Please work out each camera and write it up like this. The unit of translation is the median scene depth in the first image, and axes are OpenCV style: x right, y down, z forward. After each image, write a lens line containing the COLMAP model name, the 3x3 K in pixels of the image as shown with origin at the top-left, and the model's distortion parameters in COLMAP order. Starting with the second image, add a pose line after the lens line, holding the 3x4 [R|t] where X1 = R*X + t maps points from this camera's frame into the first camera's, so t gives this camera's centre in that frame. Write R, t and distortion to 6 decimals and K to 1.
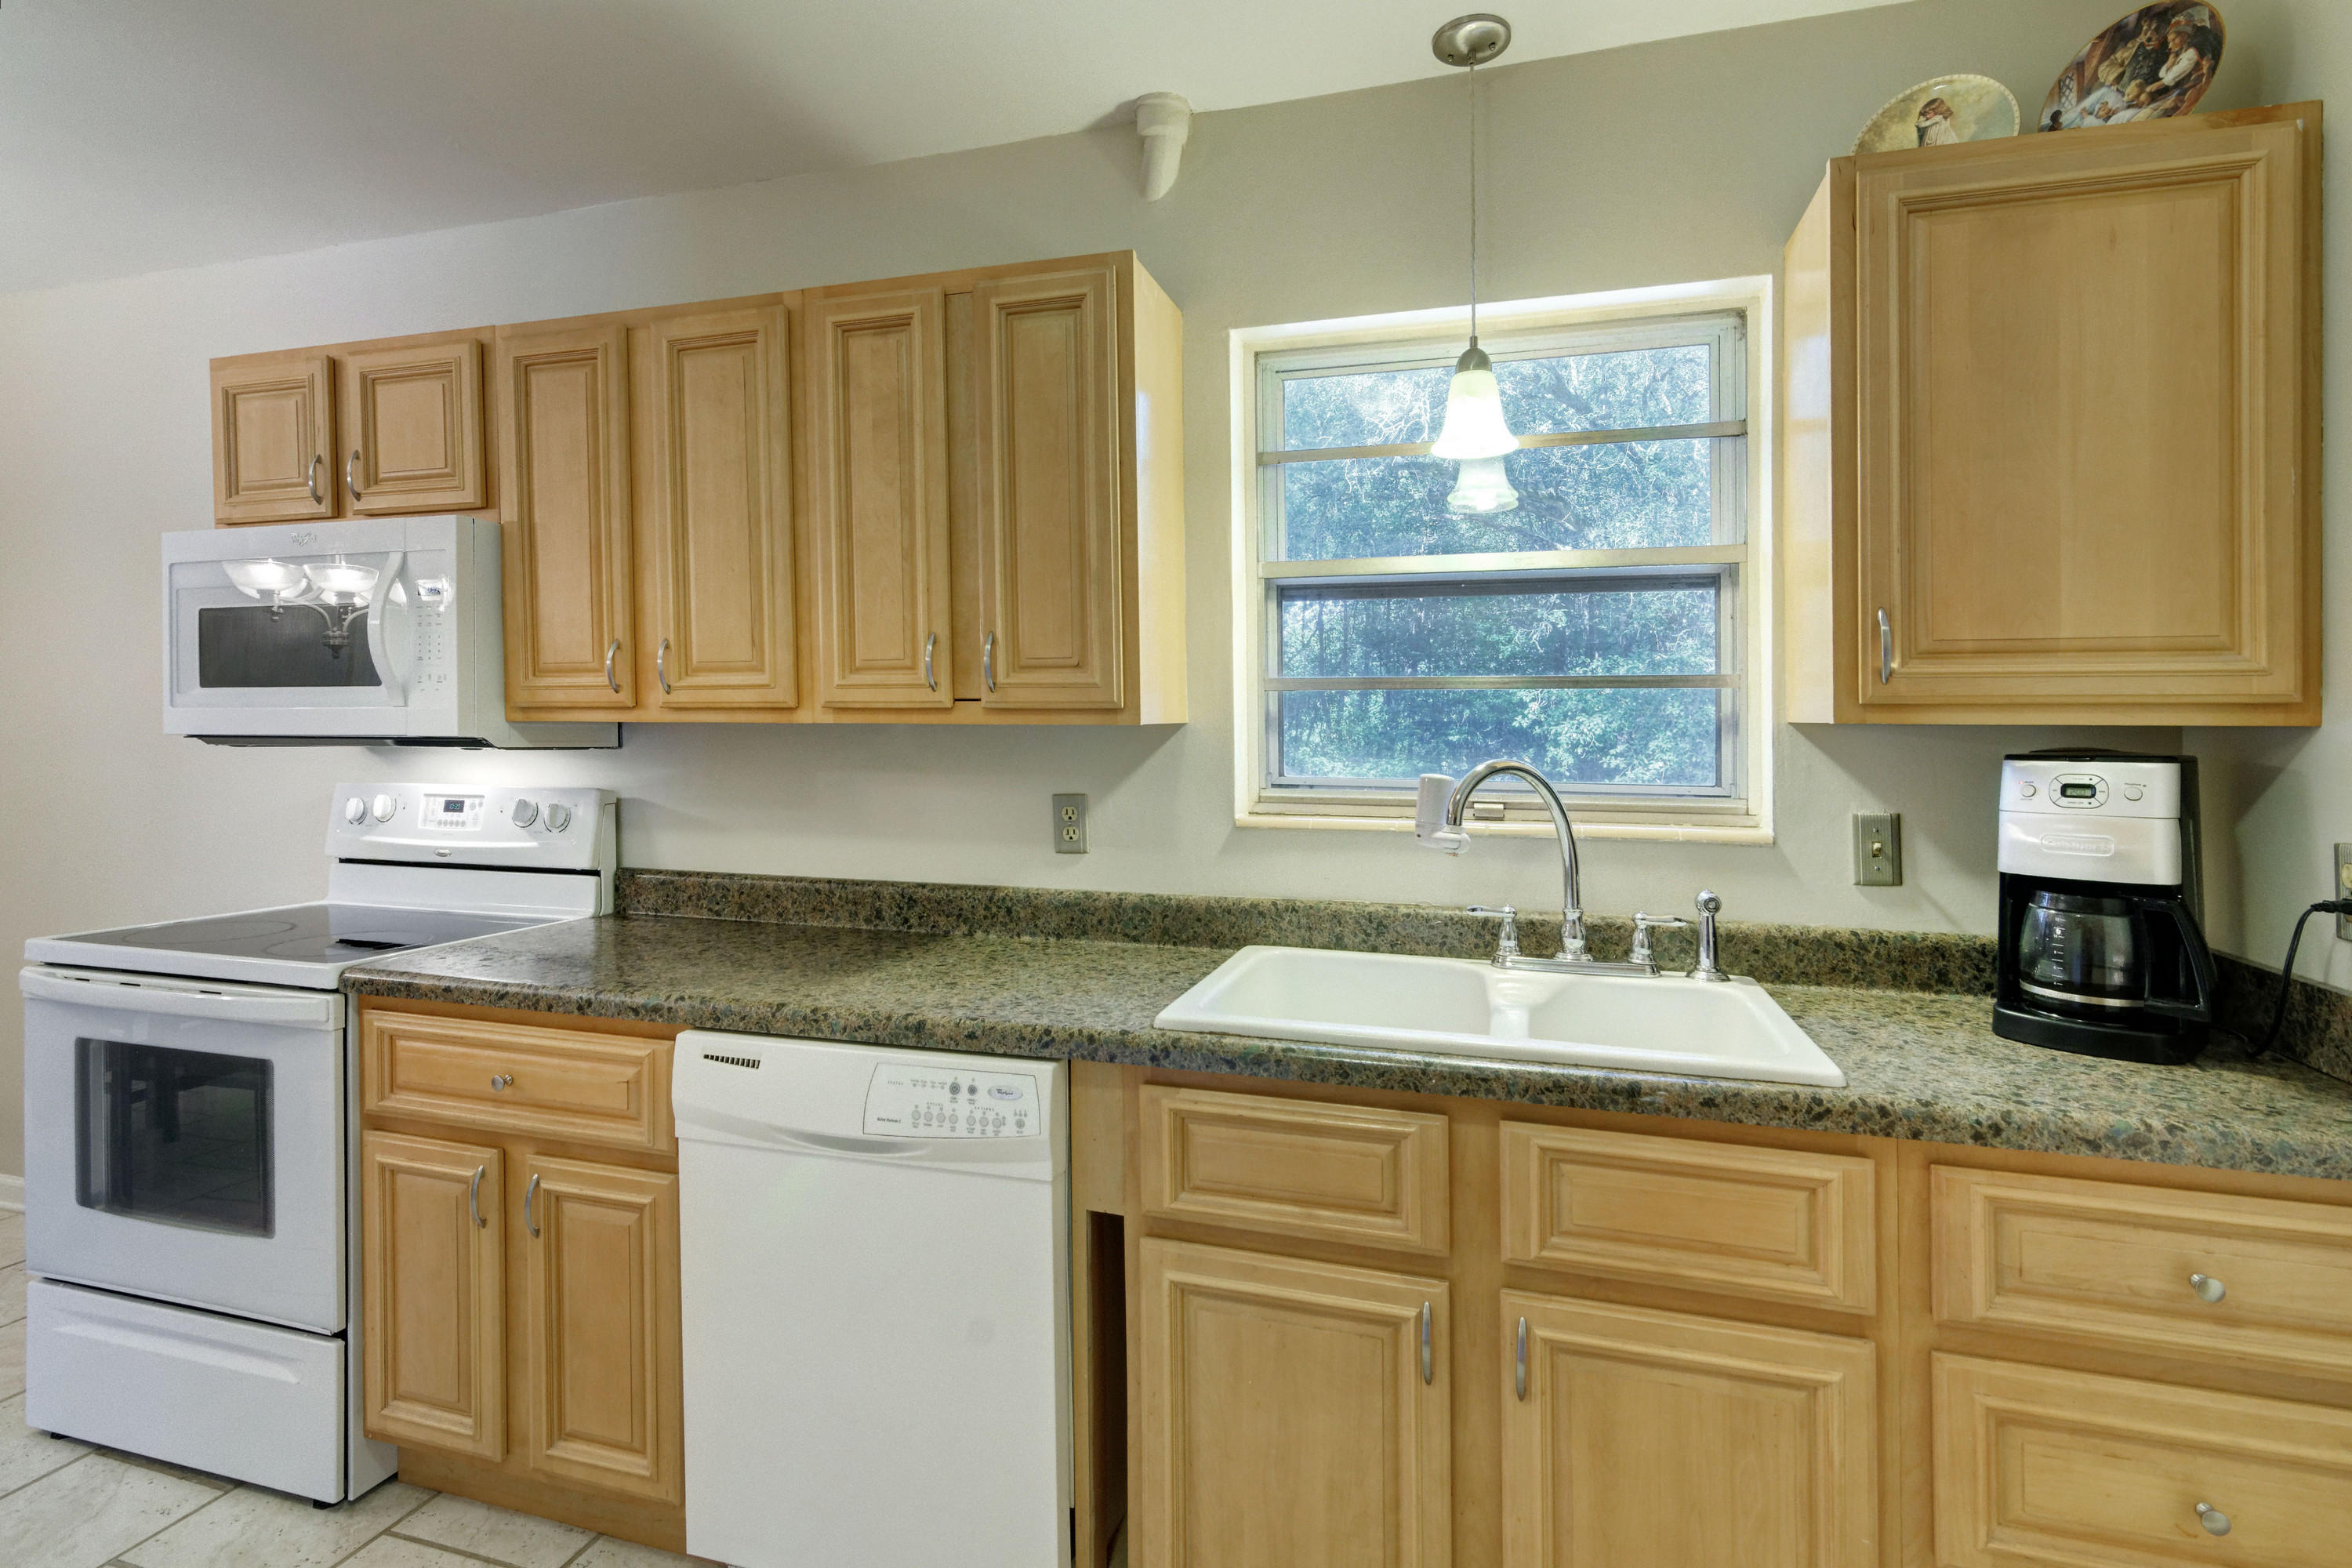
lens RADIAL K [[1154.5, 0, 1176.4], [0, 1154.5, 742.6], [0, 0, 1]] dist [0.001569, 0.000076]
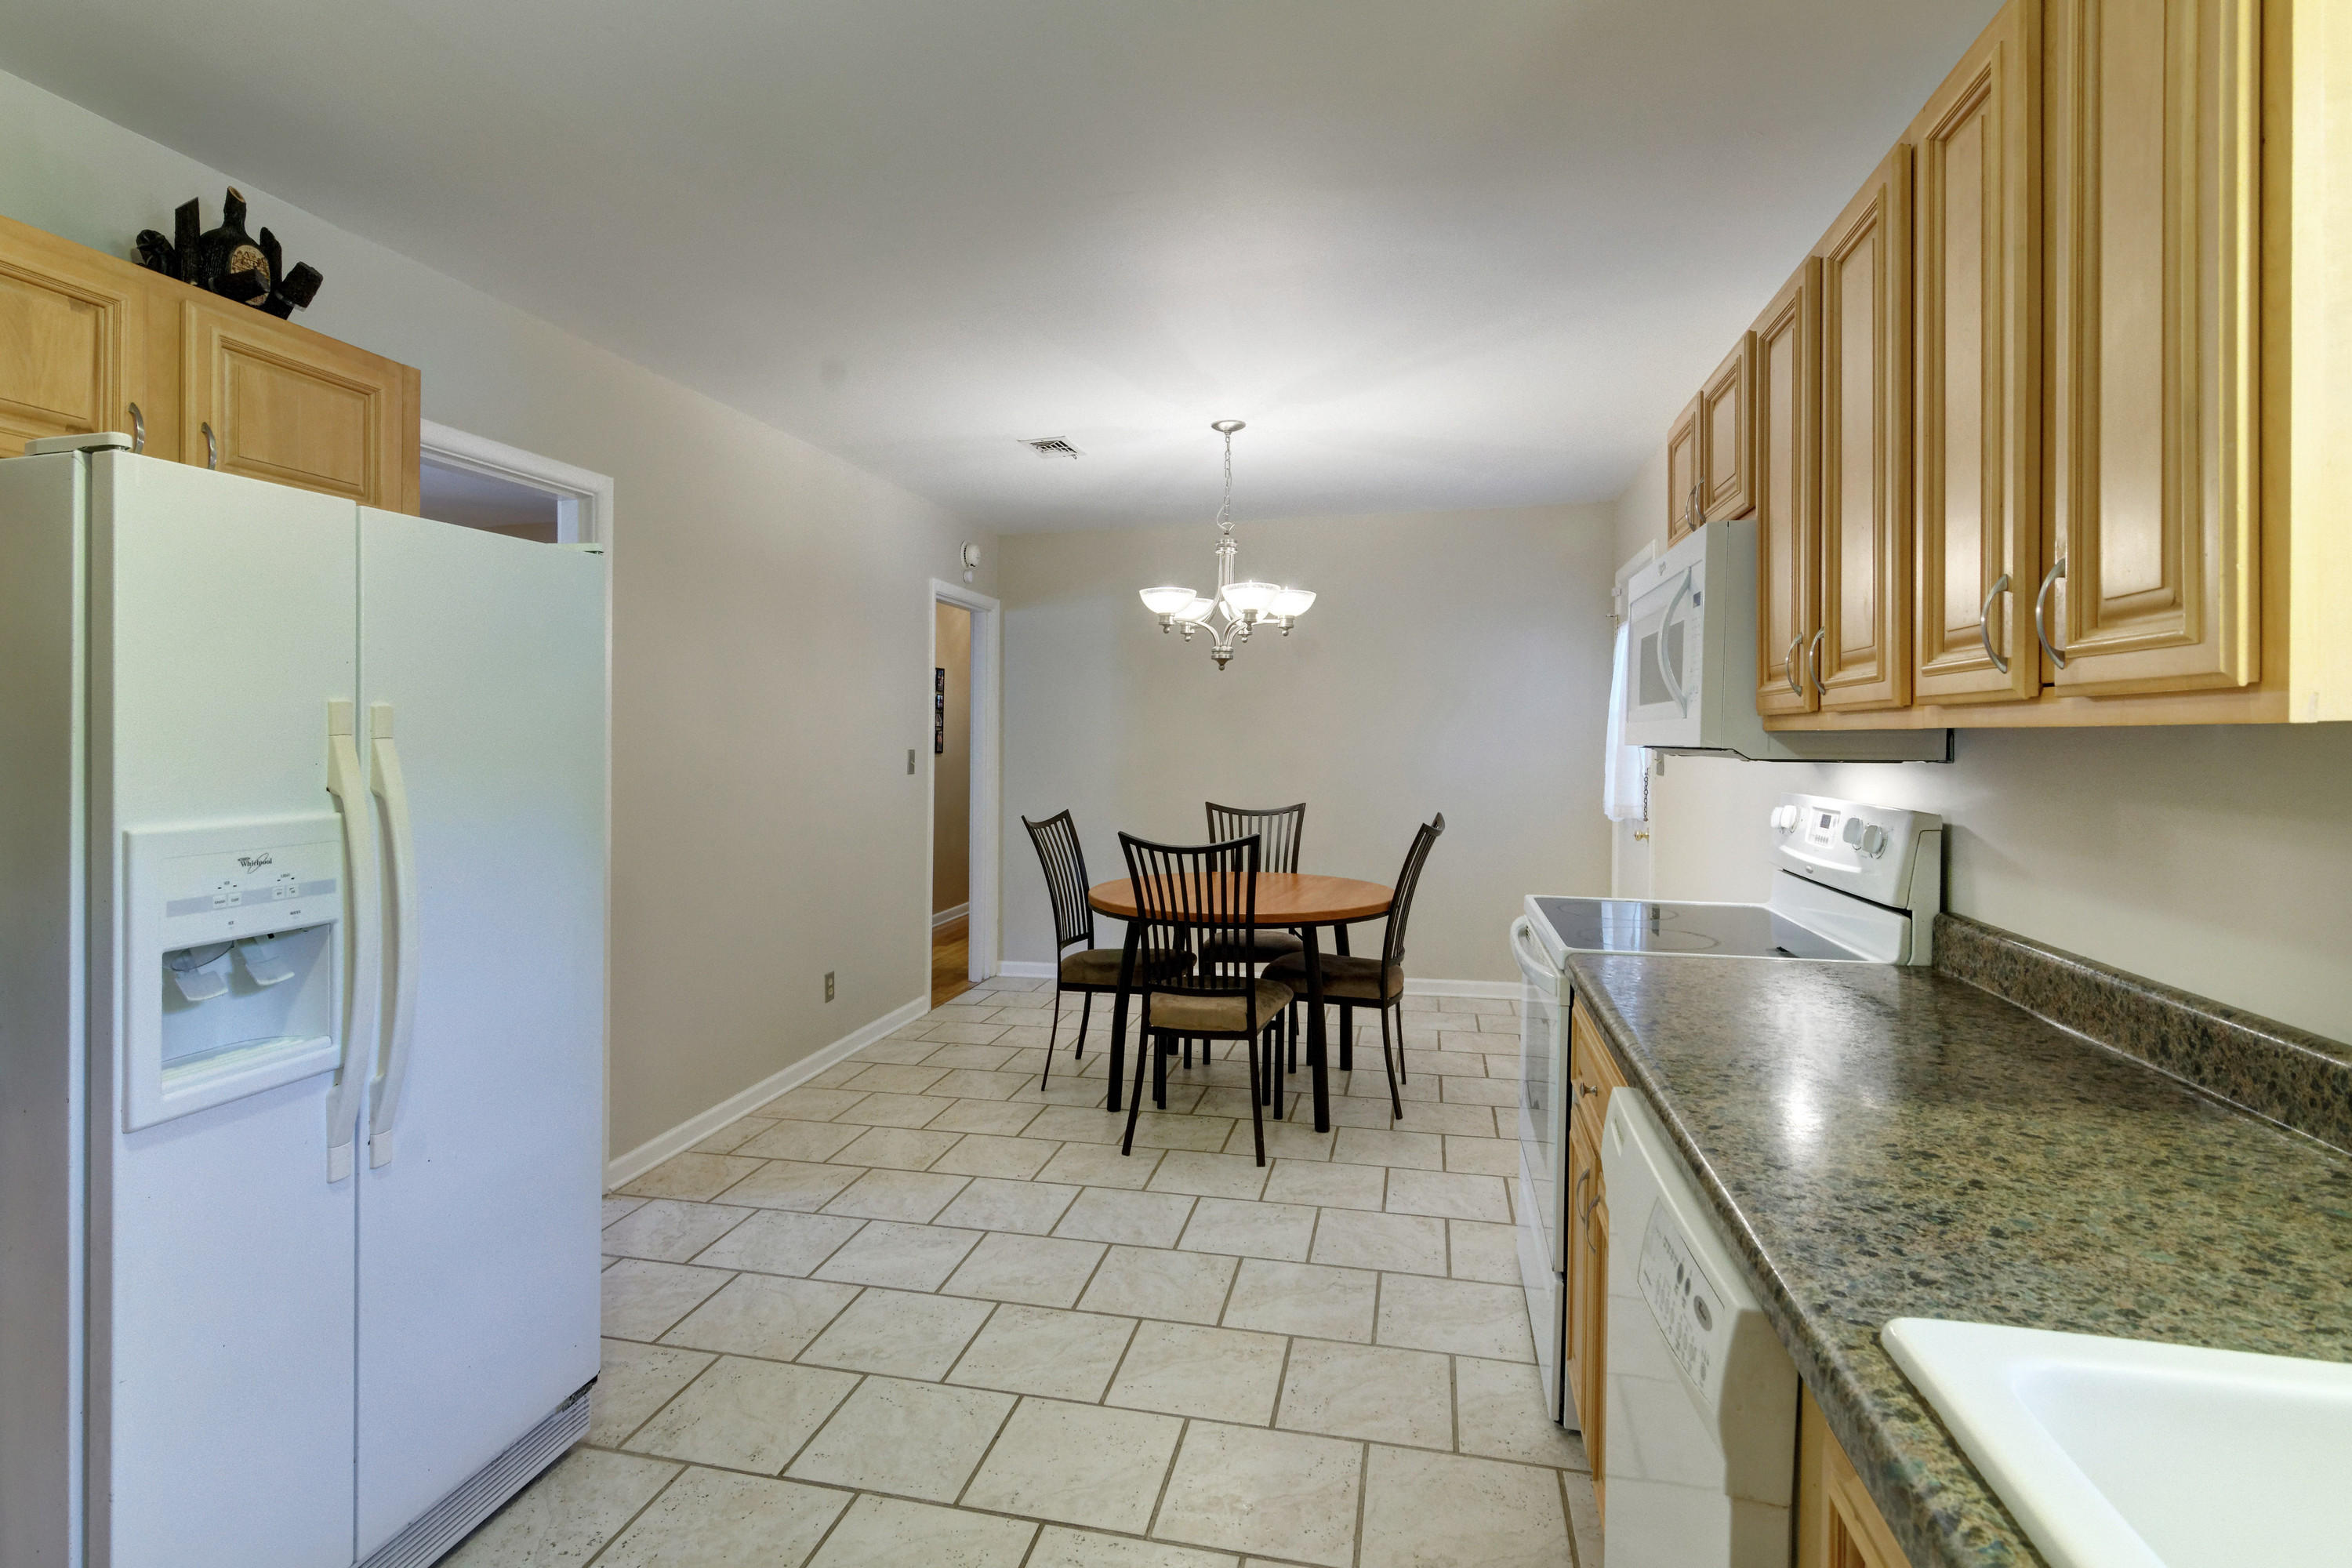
lens RADIAL K [[1142.7, 0, 1162.5], [0, 1142.7, 780.4], [0, 0, 1]] dist [0.000414, -0.000136]
pose [[0.068475, 0.030040, -0.997200, 0.343854], [-0.005973, 0.999541, 0.029701, -0.003116], [0.997635, 0.003923, 0.068623, 0.527182]]
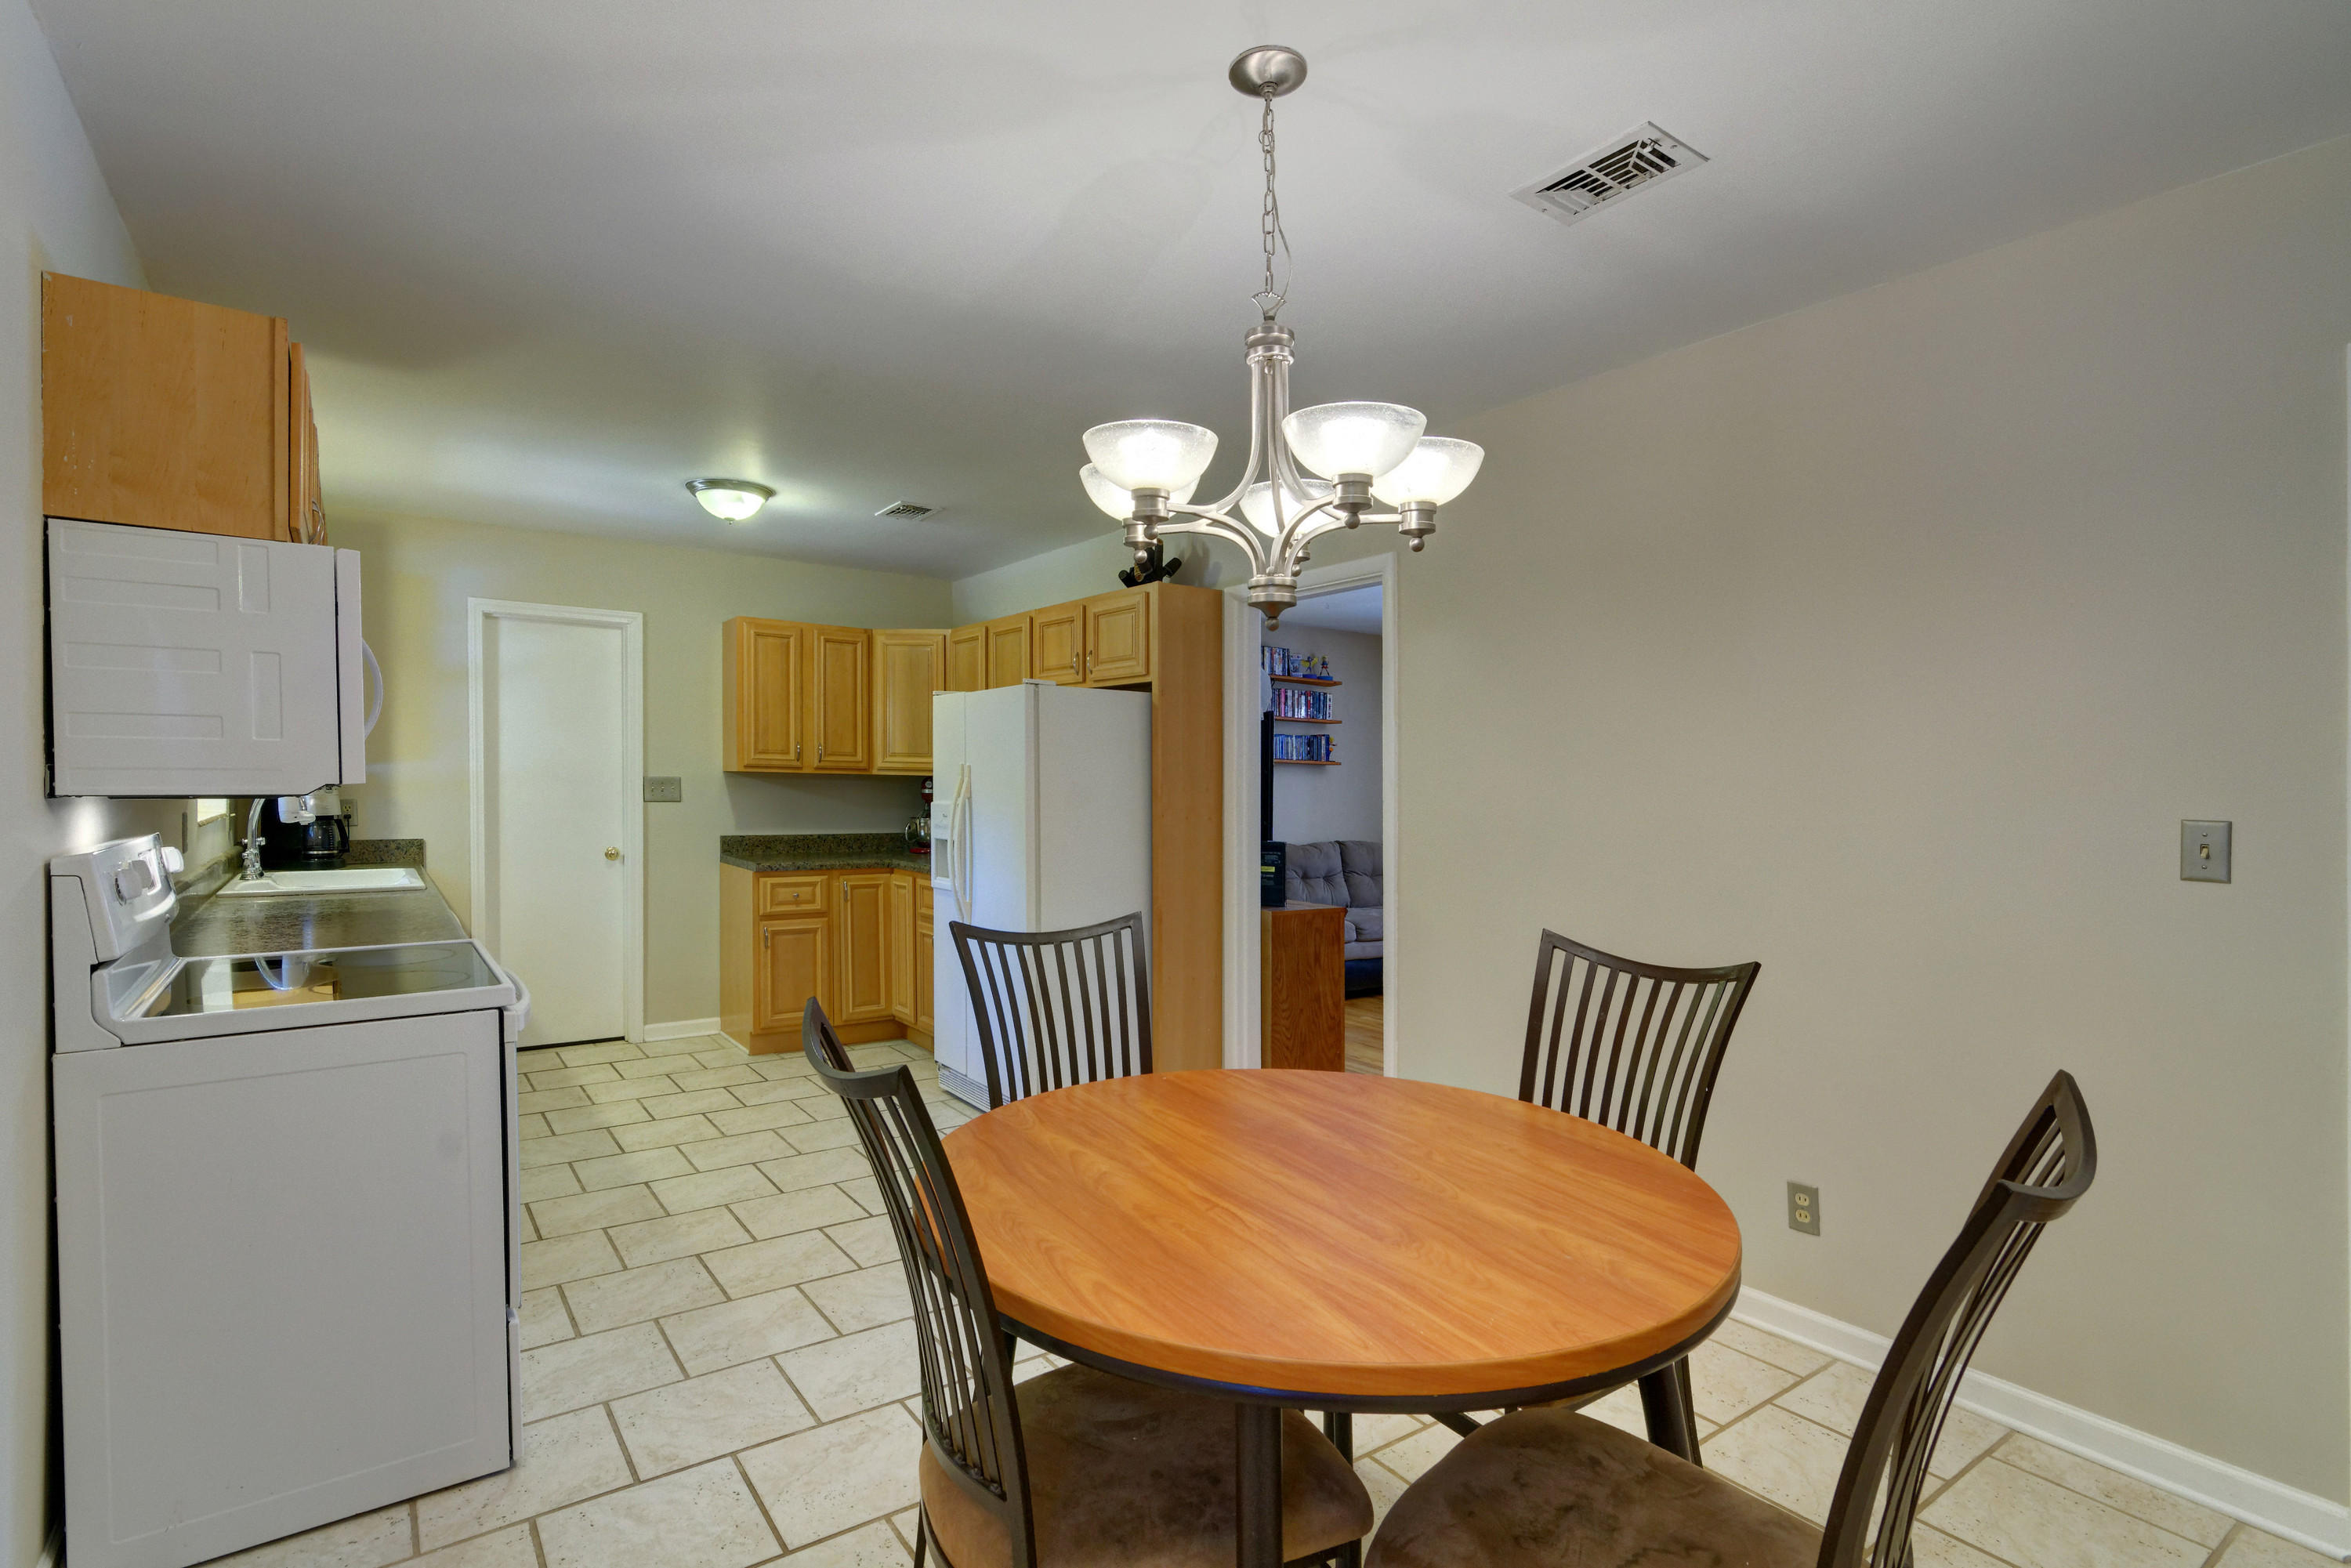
lens RADIAL K [[1128.2, 0, 1166.4], [0, 1128.2, 825.1], [0, 0, 1]] dist [-0.001538, -0.000162]
pose [[-0.793974, -0.041152, 0.606557, -2.233723], [-0.010216, 0.998469, 0.054369, -0.037705], [-0.607866, 0.036971, -0.793179, 1.560558]]
